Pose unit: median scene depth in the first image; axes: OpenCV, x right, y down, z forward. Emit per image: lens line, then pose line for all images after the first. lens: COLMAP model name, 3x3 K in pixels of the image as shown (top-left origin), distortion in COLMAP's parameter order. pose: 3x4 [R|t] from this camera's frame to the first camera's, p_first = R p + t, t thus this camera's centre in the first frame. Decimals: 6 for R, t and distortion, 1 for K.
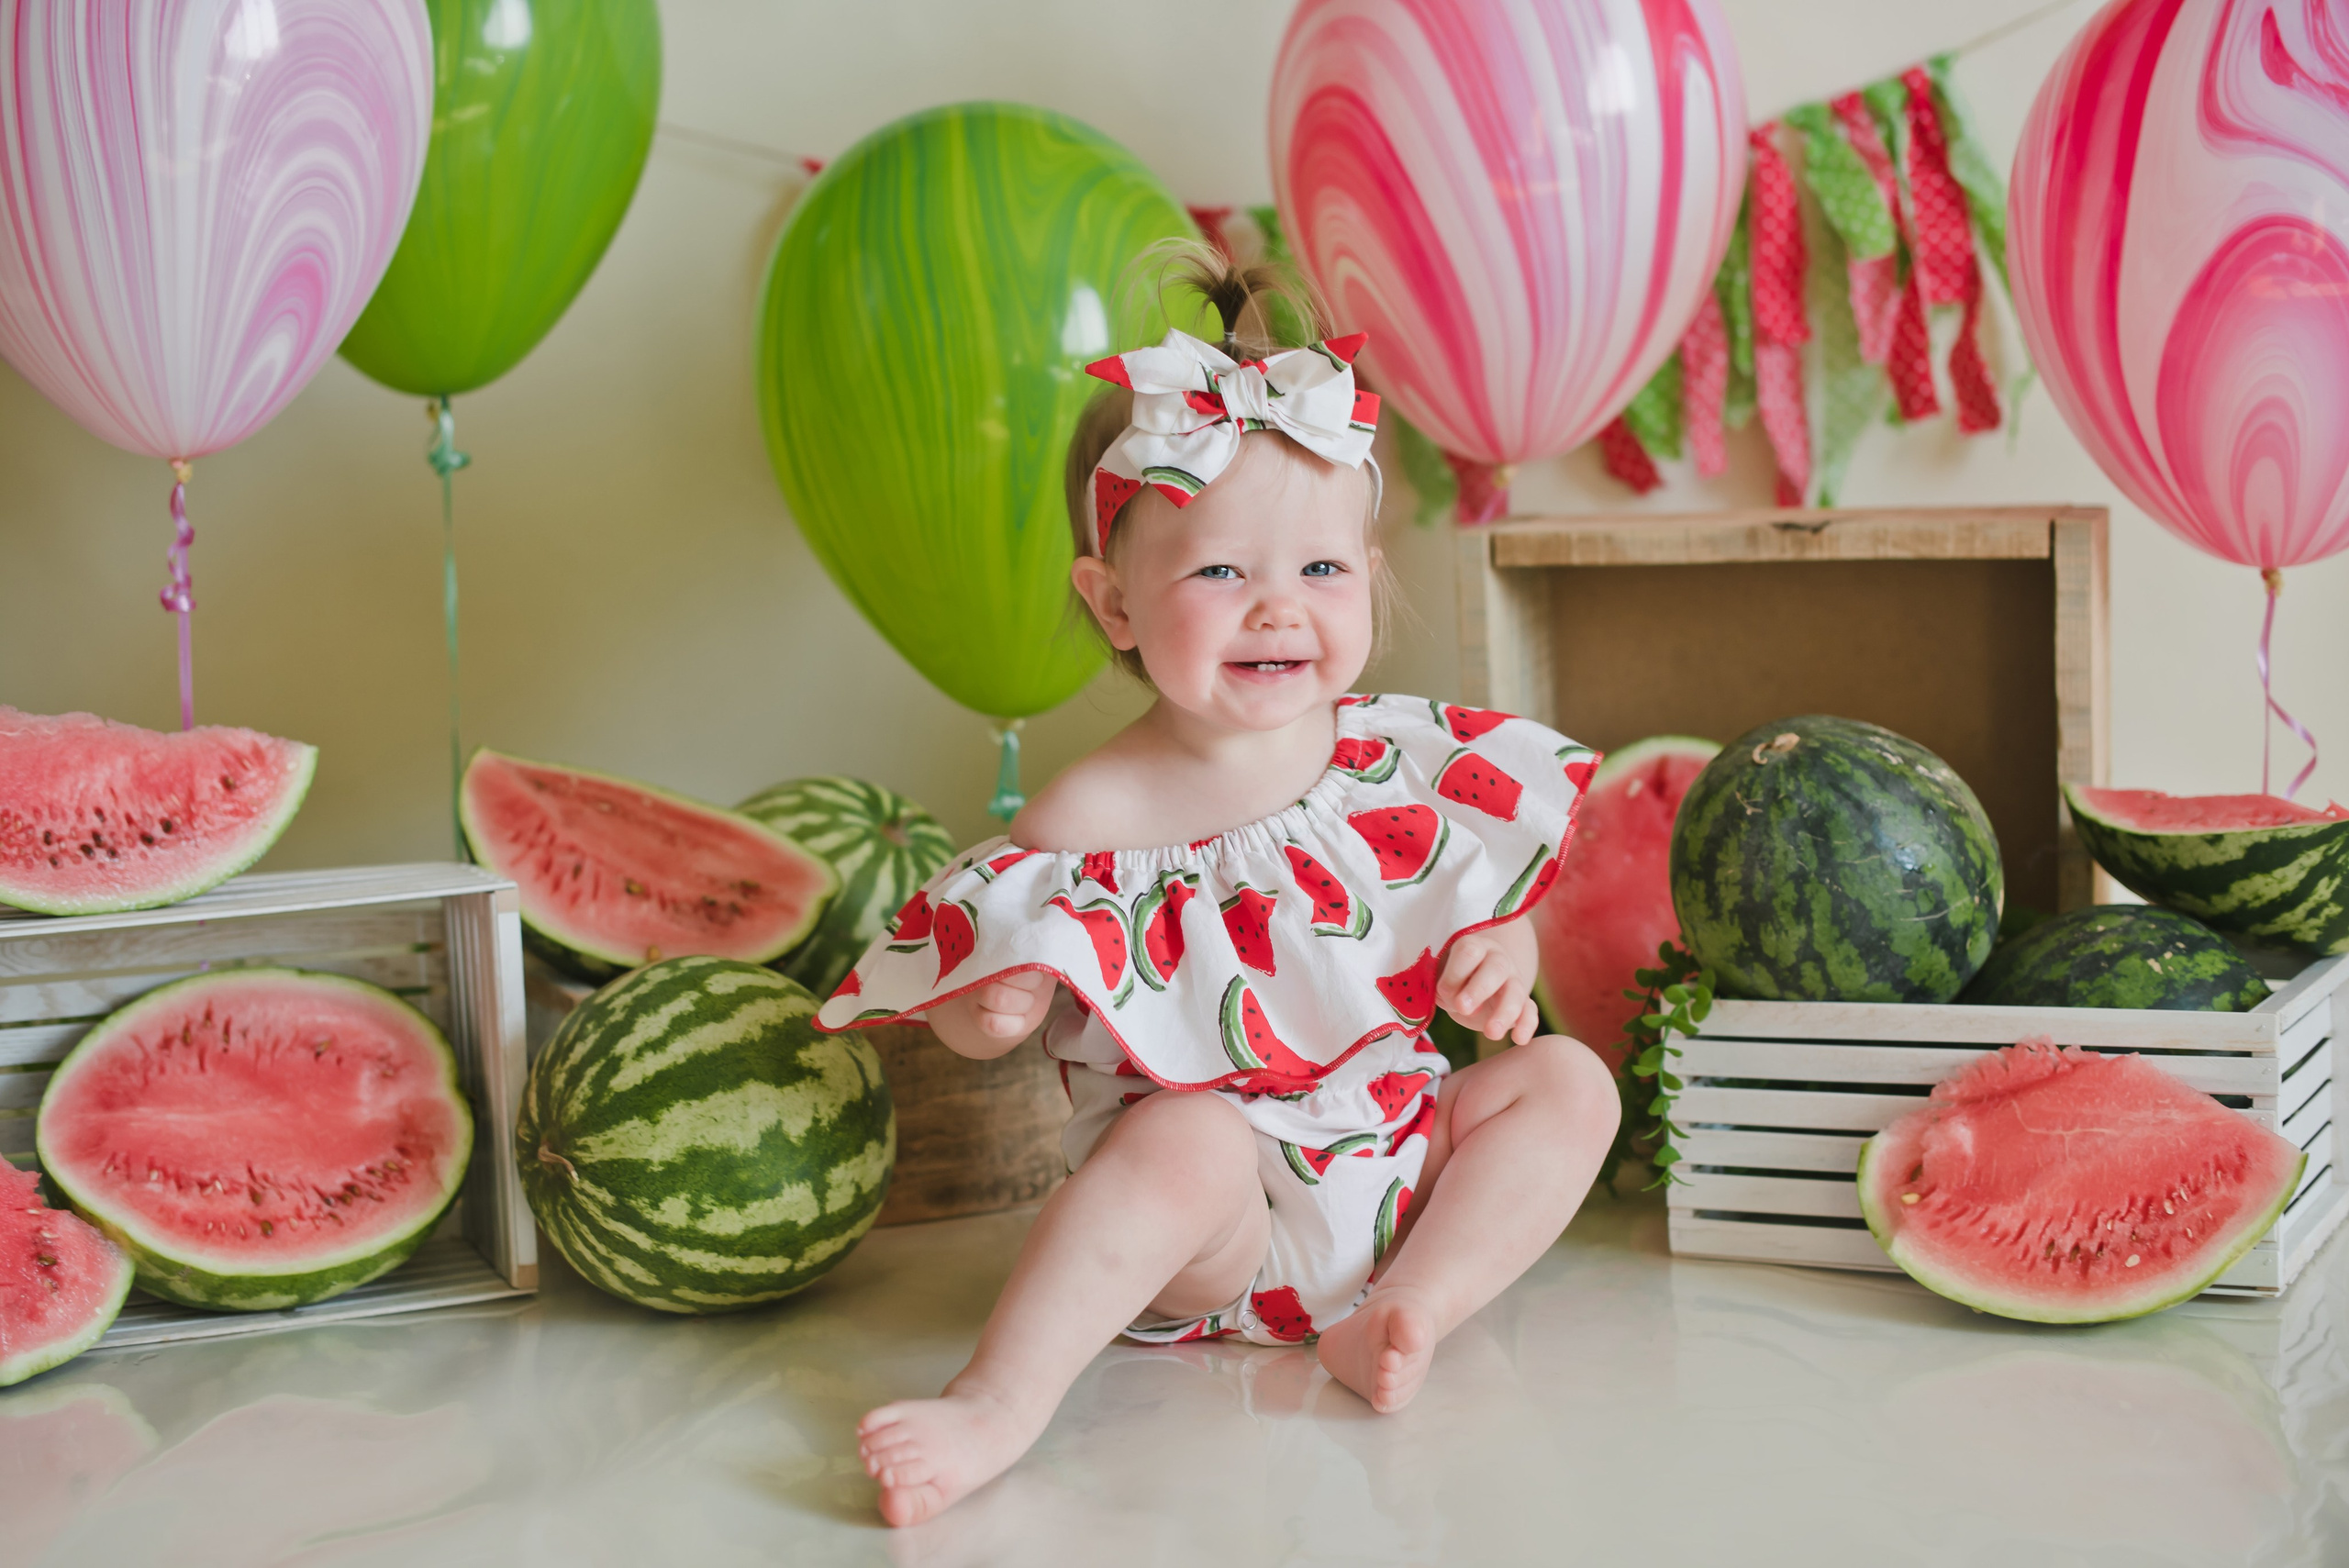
lens RADIAL K [[3297.5, 0, 1179.9], [0, 3297.5, 810.0], [0, 0, 1]] dist [-0.139521, 0.000000]
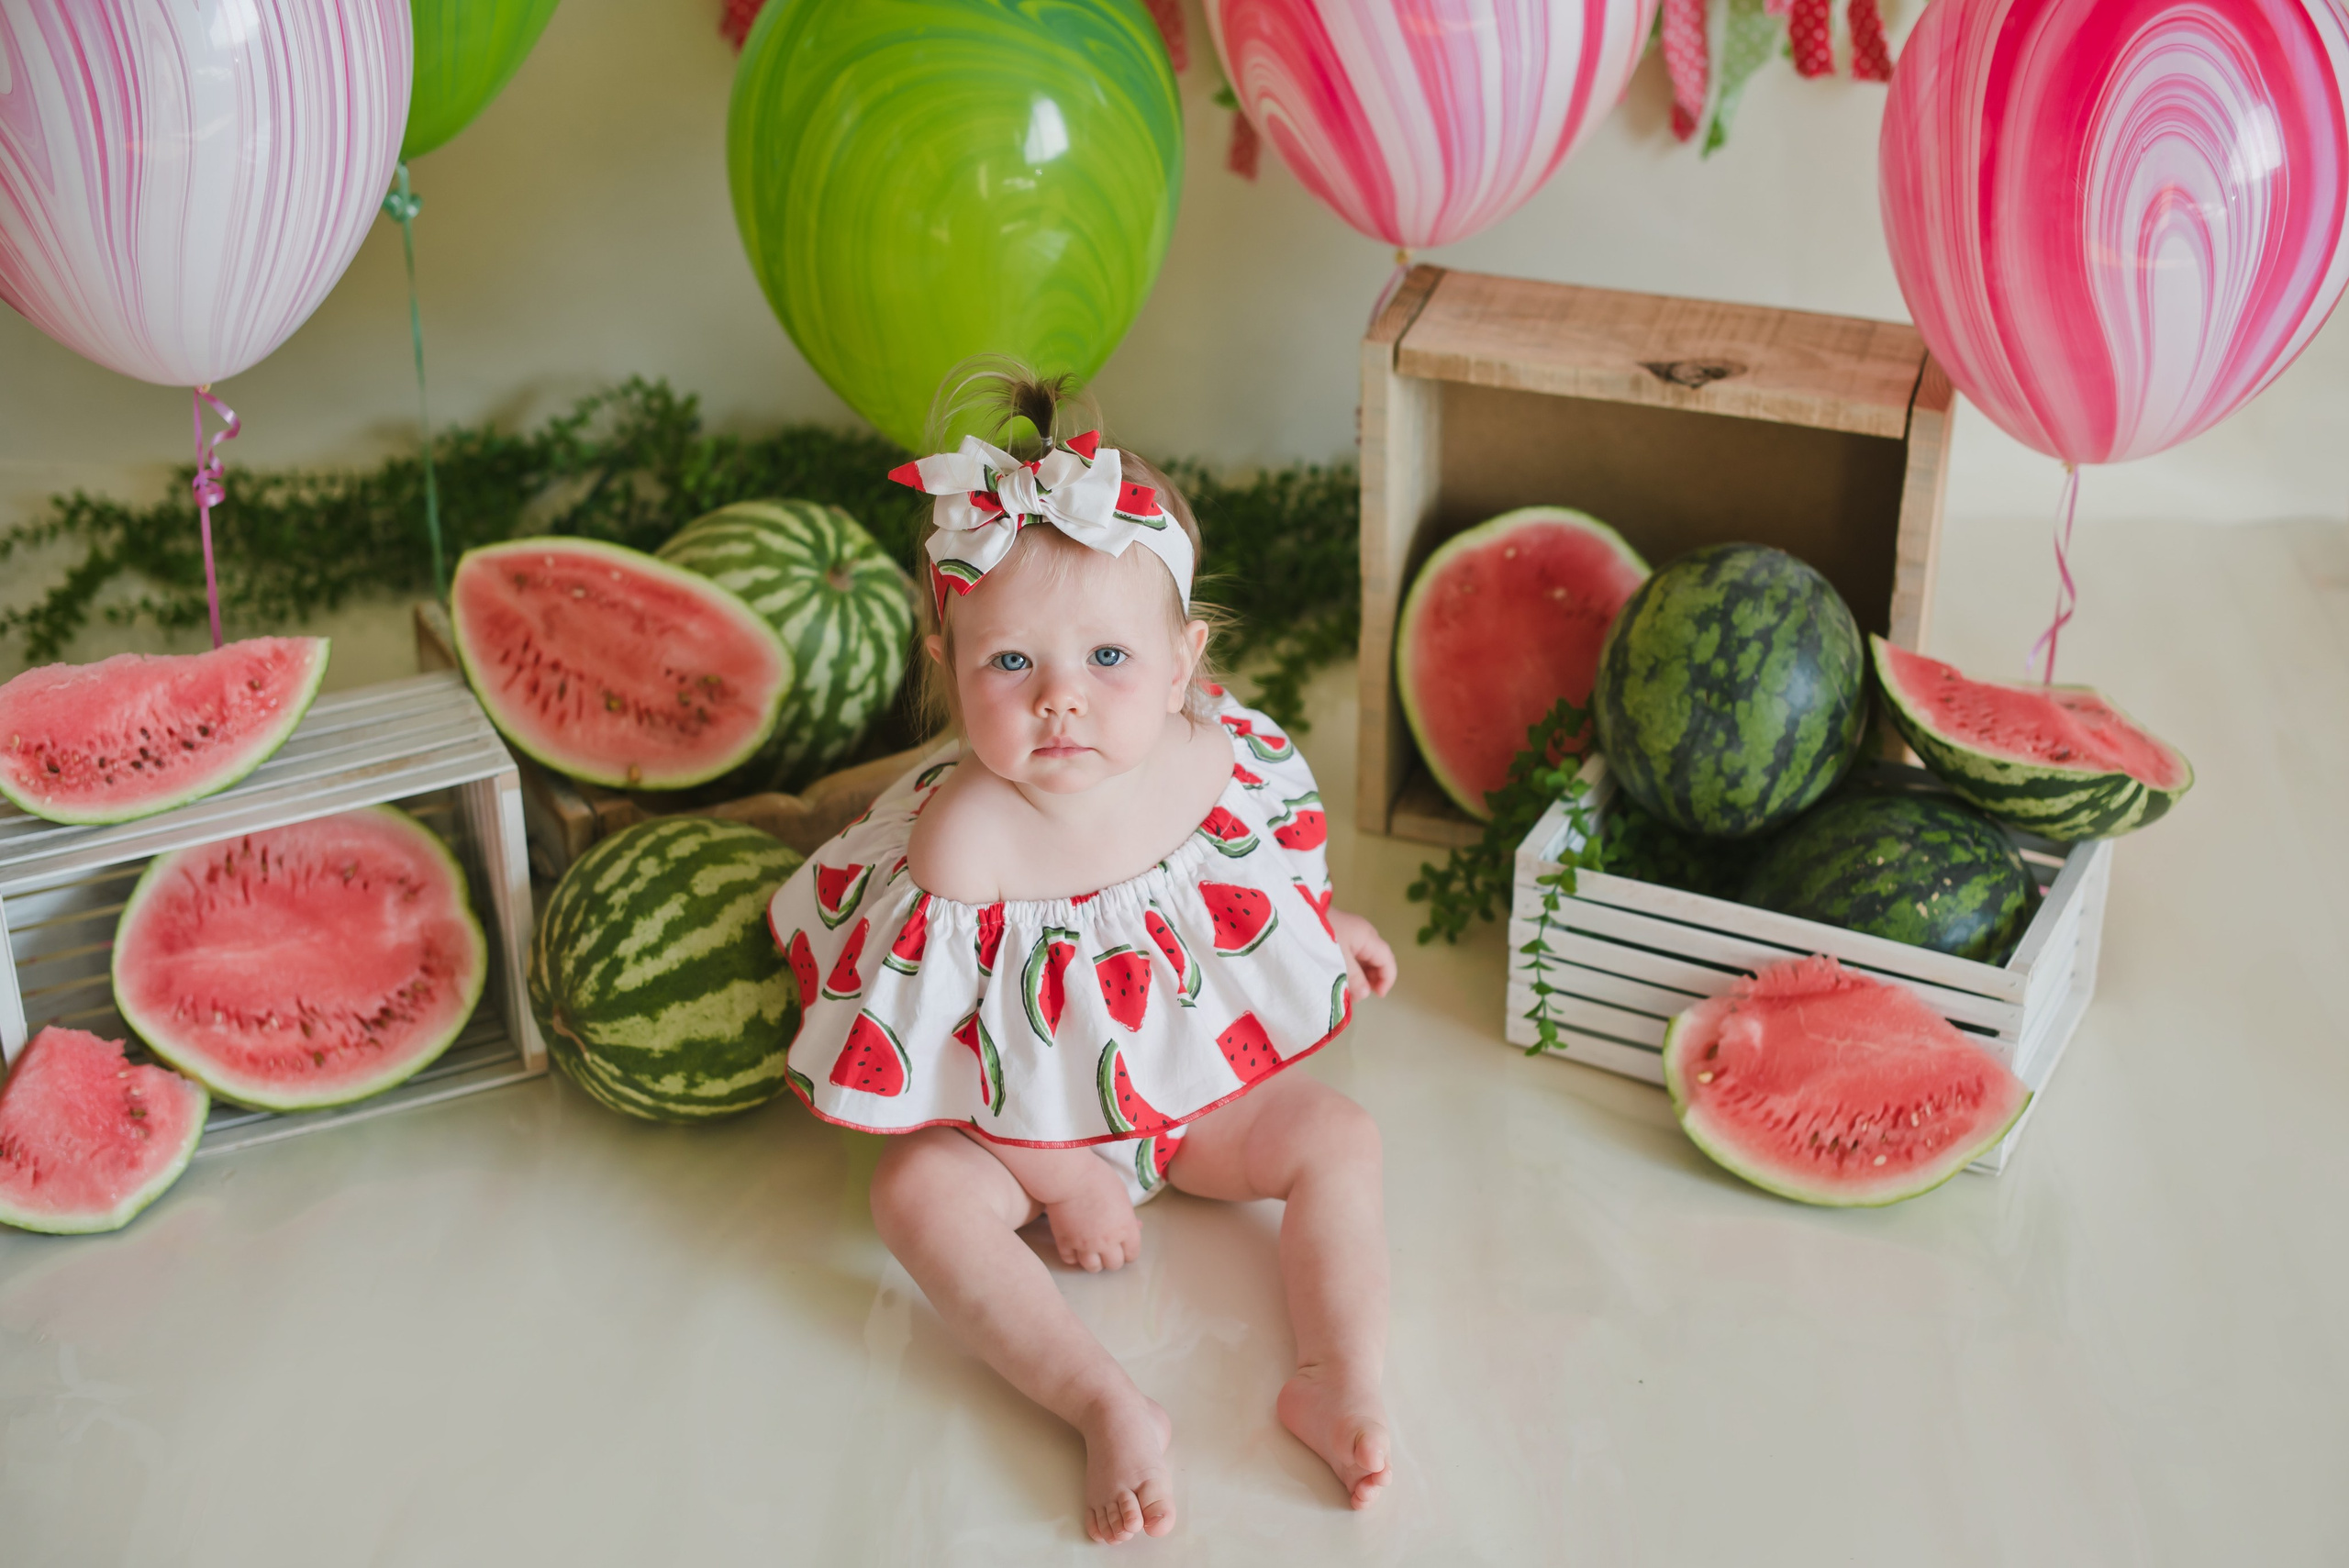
lens RADIAL K [[3297.5, 0, 1173.8], [0, 3297.5, 786.8], [0, 0, 1]] dist [-0.139521, 0.000000]
pose [[0.999162, 0.017717, 0.036884, -0.016164], [-0.030804, 0.919014, 0.393020, -0.427416], [-0.026934, -0.393827, 0.918790, -0.054532]]
